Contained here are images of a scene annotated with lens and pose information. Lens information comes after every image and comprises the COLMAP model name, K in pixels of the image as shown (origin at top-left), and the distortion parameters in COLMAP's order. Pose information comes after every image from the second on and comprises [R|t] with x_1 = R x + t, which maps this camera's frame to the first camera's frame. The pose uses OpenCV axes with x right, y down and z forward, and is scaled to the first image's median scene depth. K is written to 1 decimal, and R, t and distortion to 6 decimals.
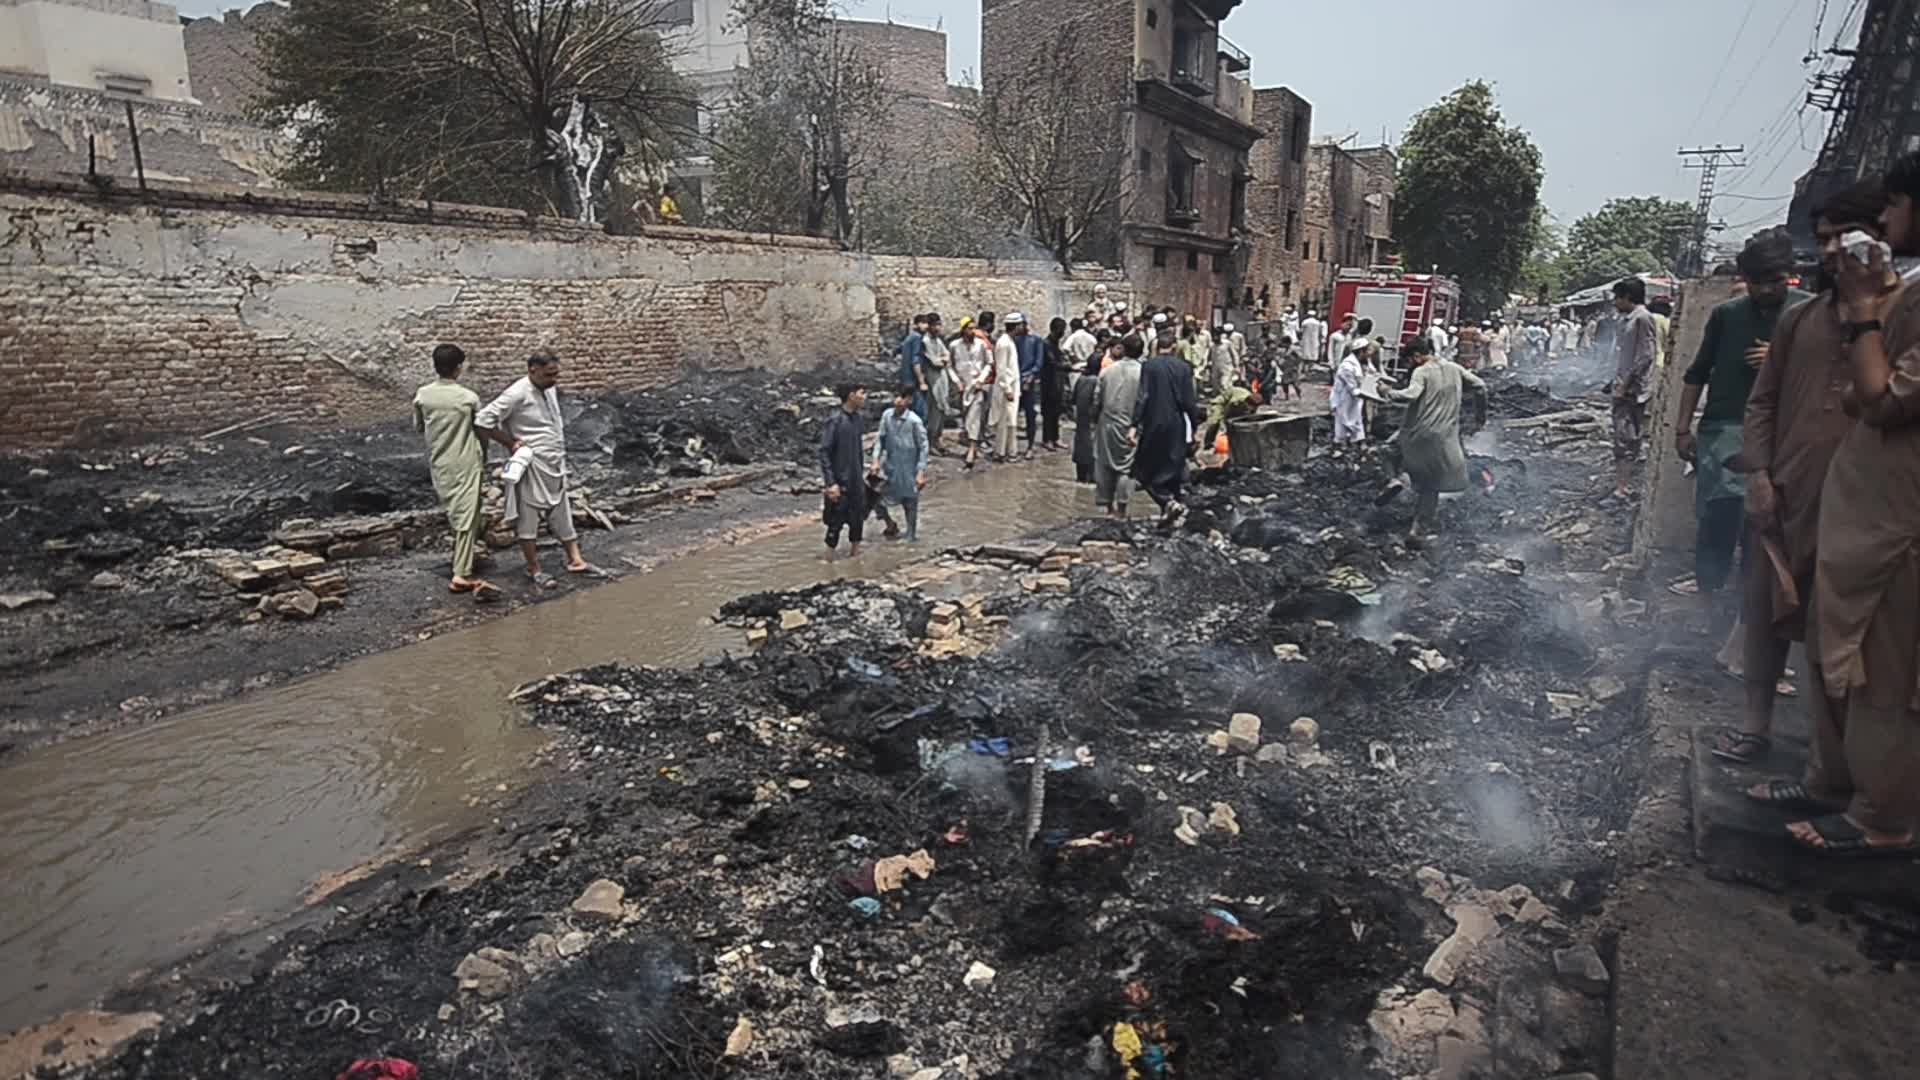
lens RADIAL K [[1090.9, 0, 978.9], [0, 1090.9, 537.2], [0, 0, 1]] dist [0.013000, 0.001255]
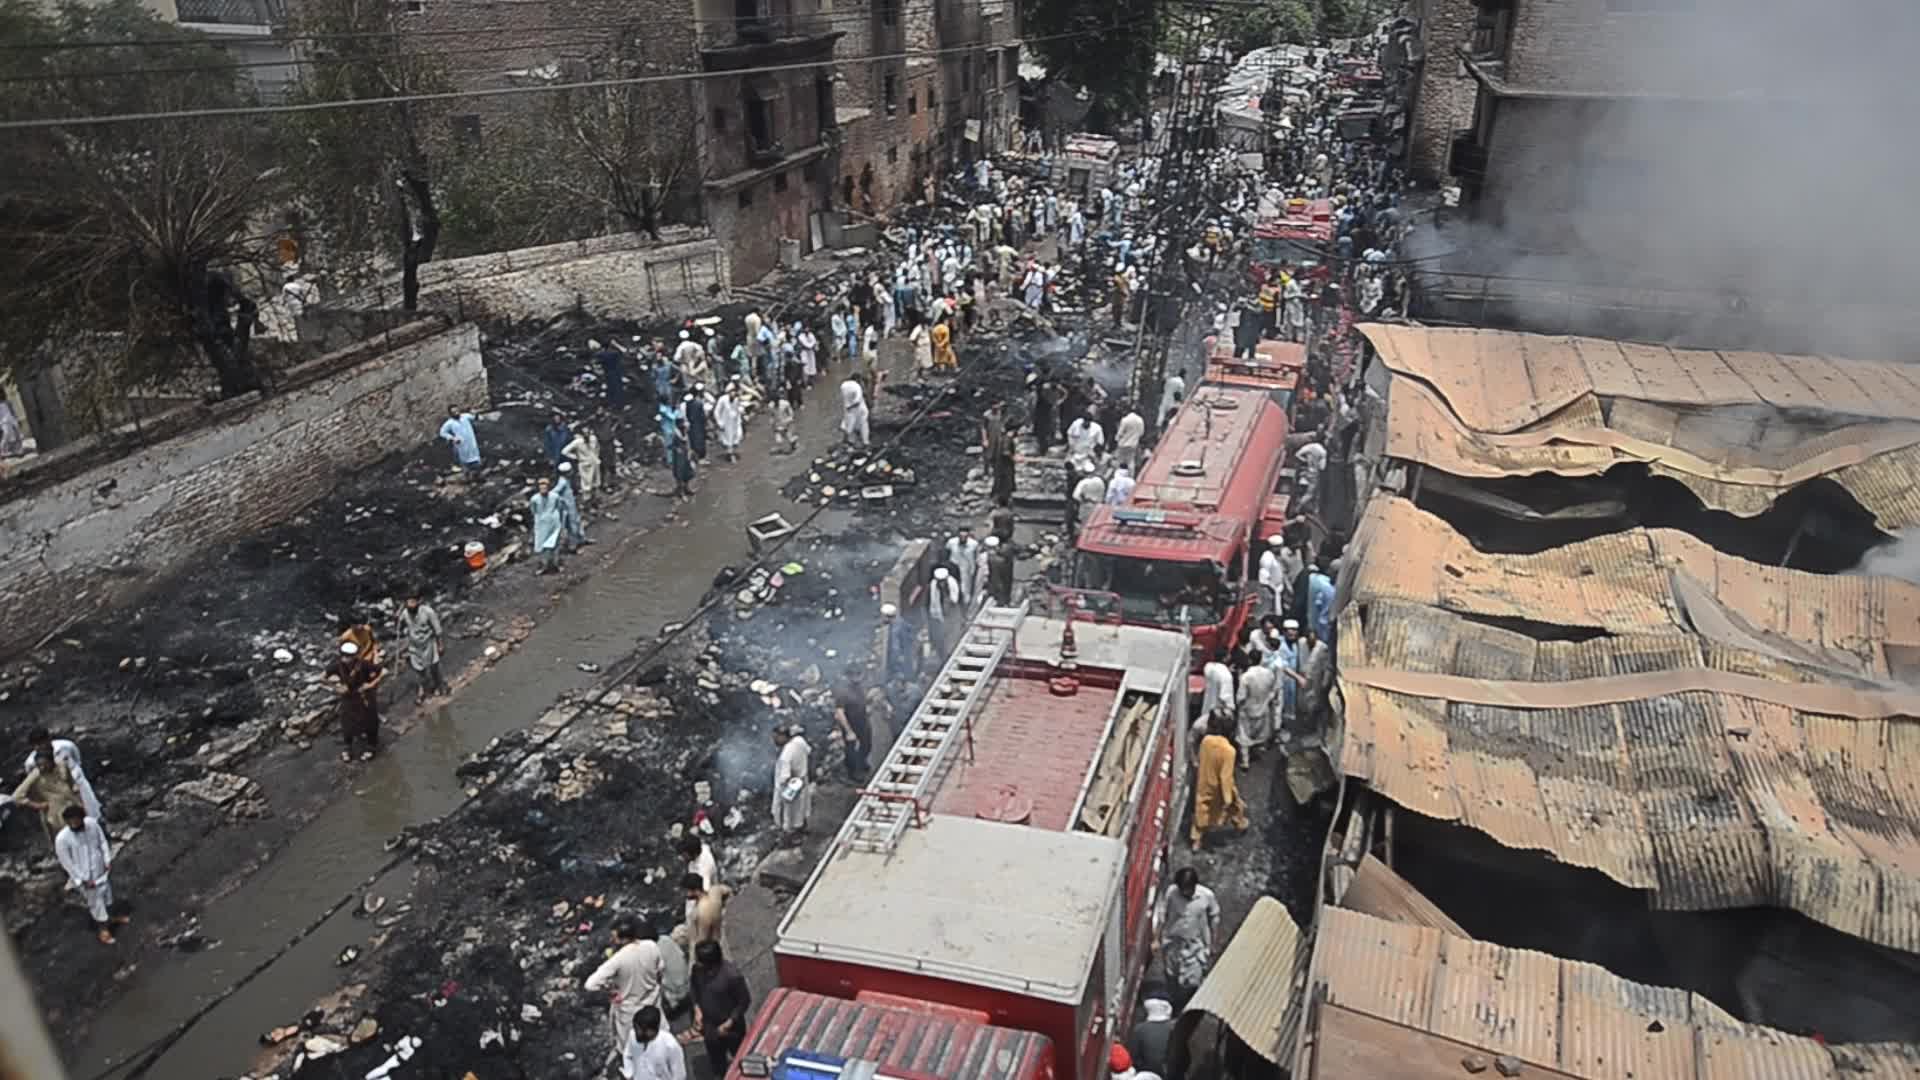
lens RADIAL K [[1331.9, 0, 969.1], [0, 1331.9, 554.4], [0, 0, 1]] dist [-0.006244, 0.046672]
pose [[0.966341, -0.111114, 0.232033, 0.042778], [0.061100, 0.975238, 0.212551, -0.209389], [-0.249905, -0.191220, 0.949201, -0.405372]]
